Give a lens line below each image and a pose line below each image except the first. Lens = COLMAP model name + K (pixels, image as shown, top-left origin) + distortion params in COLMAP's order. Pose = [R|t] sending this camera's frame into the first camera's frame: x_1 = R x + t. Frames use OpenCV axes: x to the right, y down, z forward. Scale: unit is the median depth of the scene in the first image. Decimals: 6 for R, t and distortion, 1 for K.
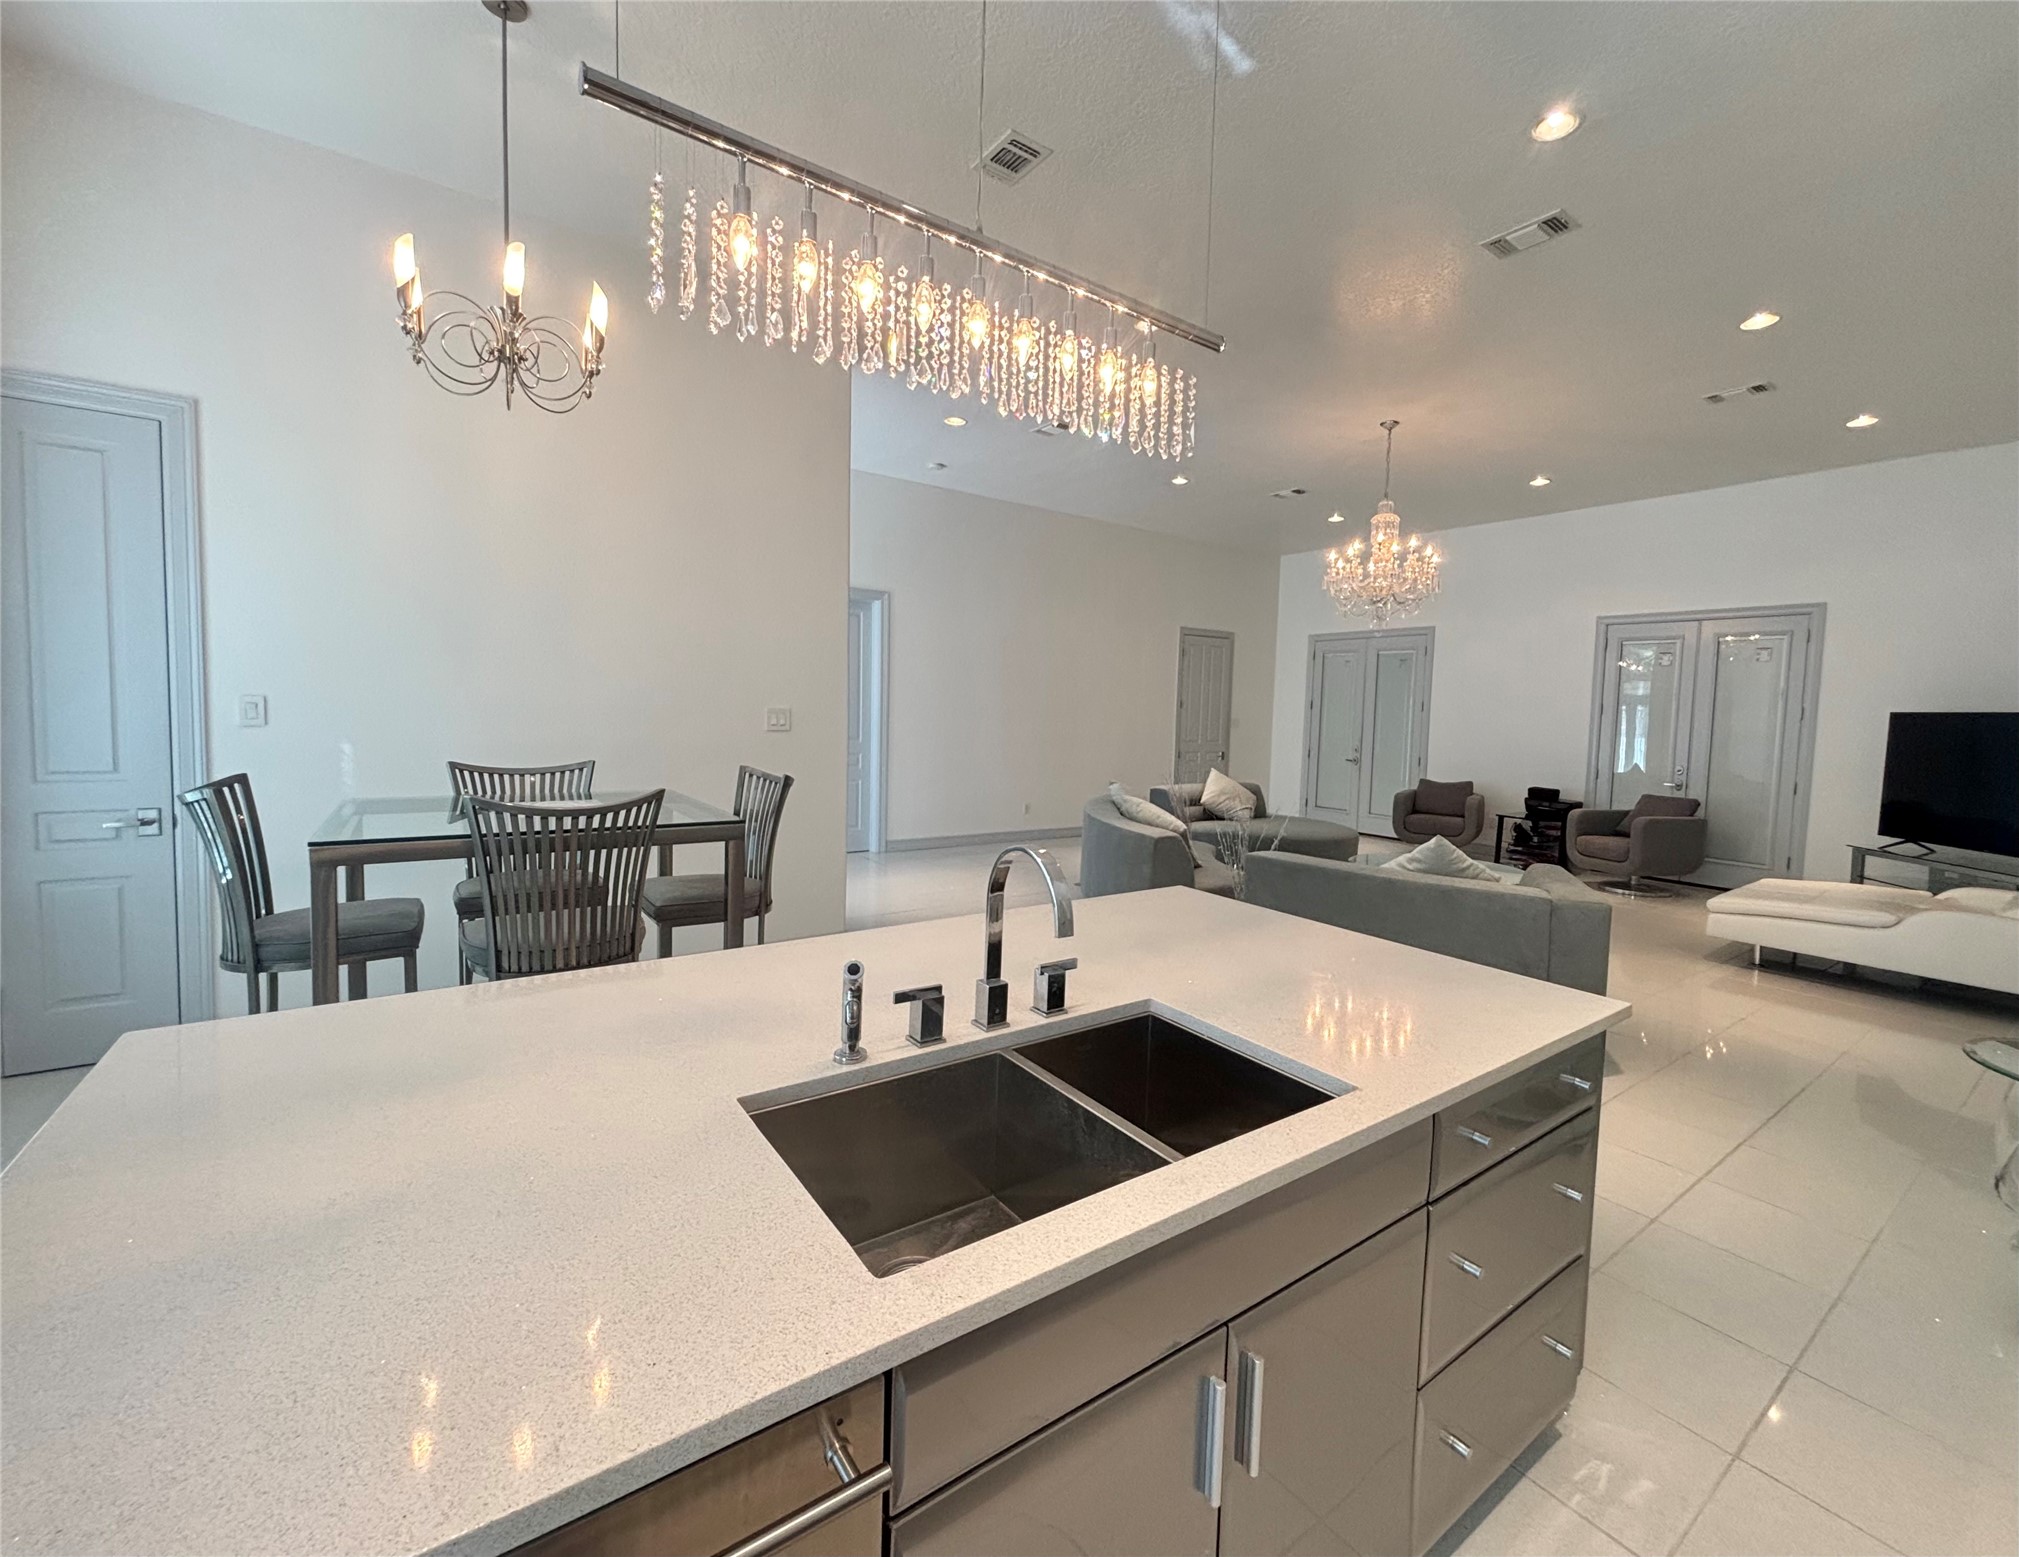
lens RADIAL K [[836.7, 0, 1080.1], [0, 836.7, 760.2], [0, 0, 1]] dist [0.008997, 0.001469]
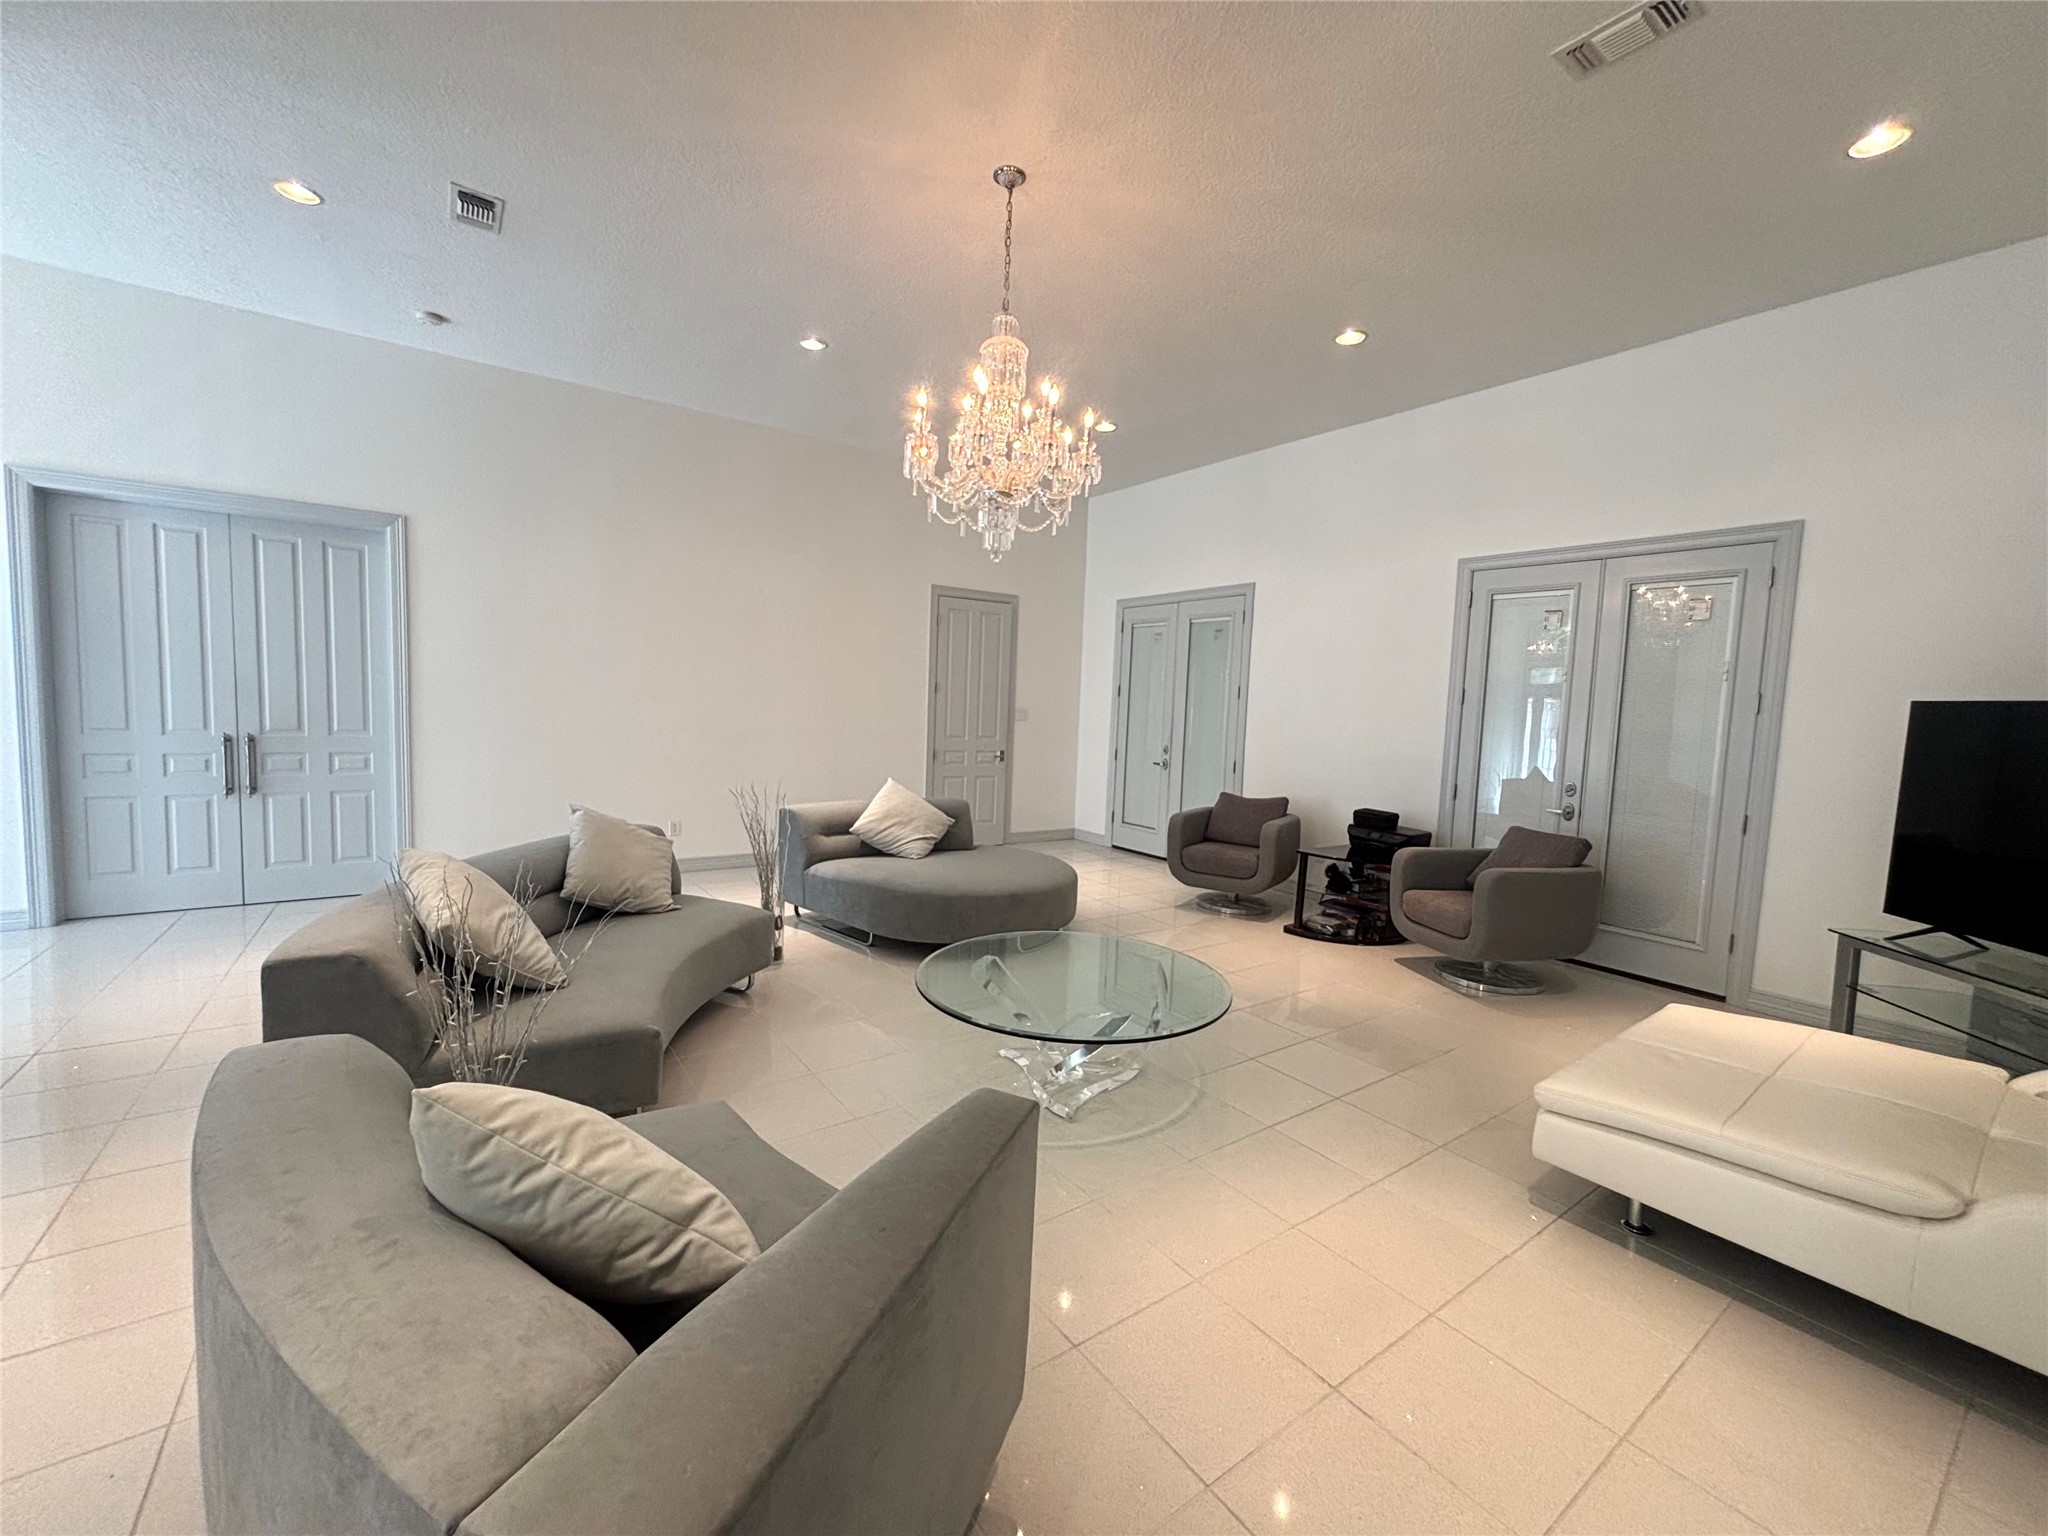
lens RADIAL K [[825.4, 0, 1025.1], [0, 825.4, 765.7], [0, 0, 1]] dist [0.004076, 0.002187]
pose [[0.999508, 0.009214, -0.029965, 0.300346], [-0.008644, 0.999781, 0.019077, -0.014956], [0.030134, -0.018809, 0.999369, 0.334186]]
